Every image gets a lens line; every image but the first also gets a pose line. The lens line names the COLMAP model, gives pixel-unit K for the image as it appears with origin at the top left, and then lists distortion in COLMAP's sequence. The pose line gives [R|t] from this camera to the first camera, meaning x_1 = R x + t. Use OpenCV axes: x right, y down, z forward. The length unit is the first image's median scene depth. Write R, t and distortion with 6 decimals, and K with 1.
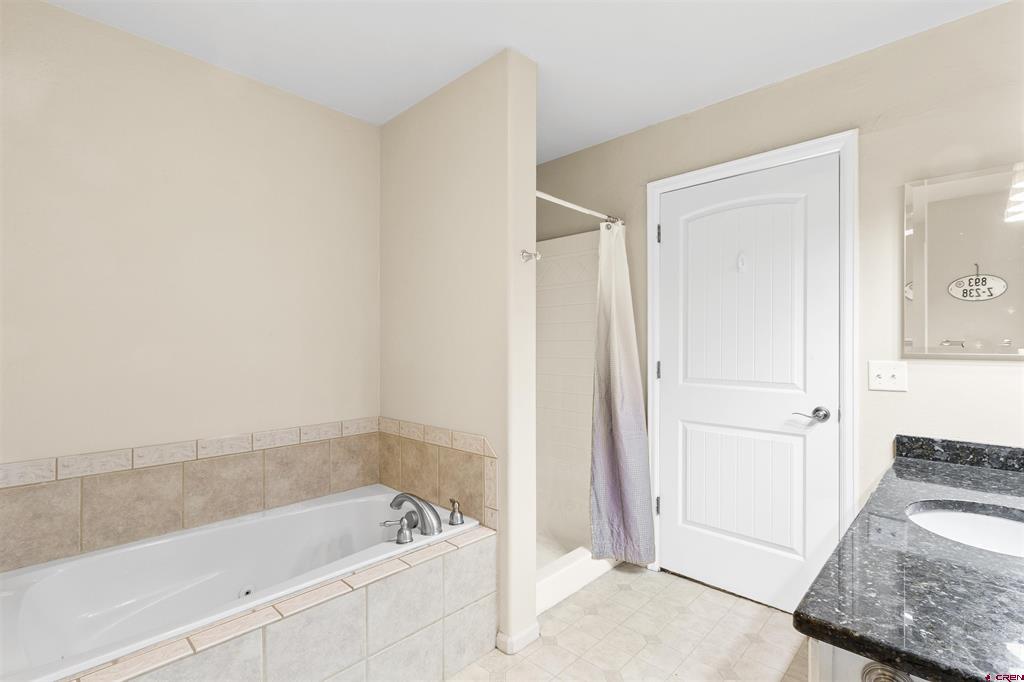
lens RADIAL K [[476.6, 0, 509.4], [0, 476.6, 342.5], [0, 0, 1]] dist [0.002911, 0.001679]
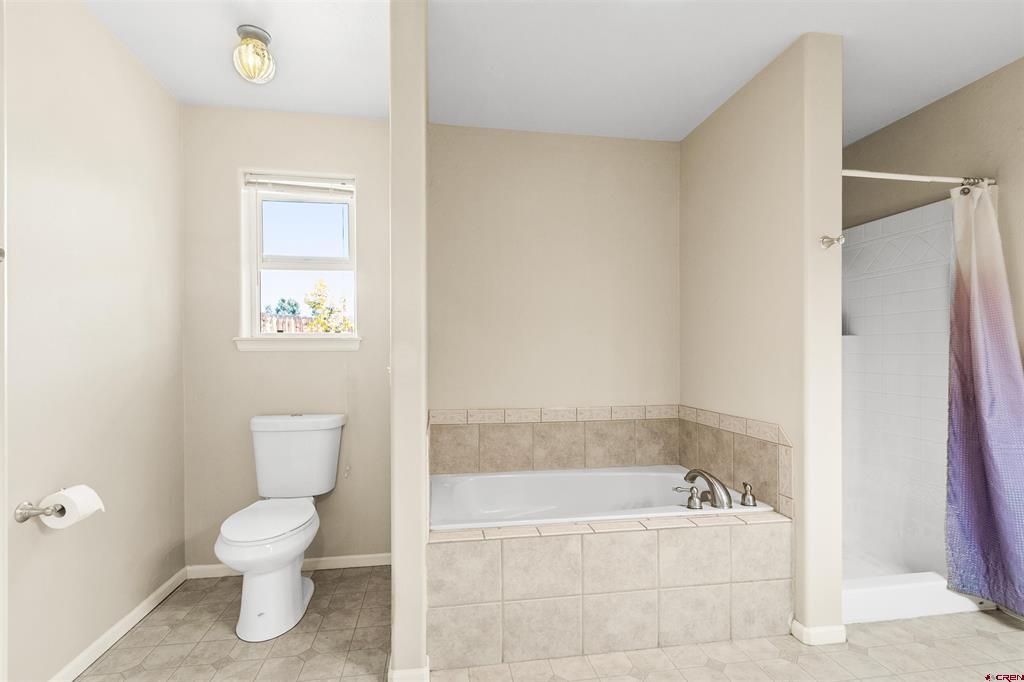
lens RADIAL K [[476.6, 0, 510.9], [0, 476.6, 345.3], [0, 0, 1]] dist [0.002911, 0.001679]
pose [[0.800999, -0.008924, -0.598599, 0.098295], [0.000359, 0.999896, -0.014426, 0.041402], [0.598666, 0.011340, 0.800919, -0.151963]]
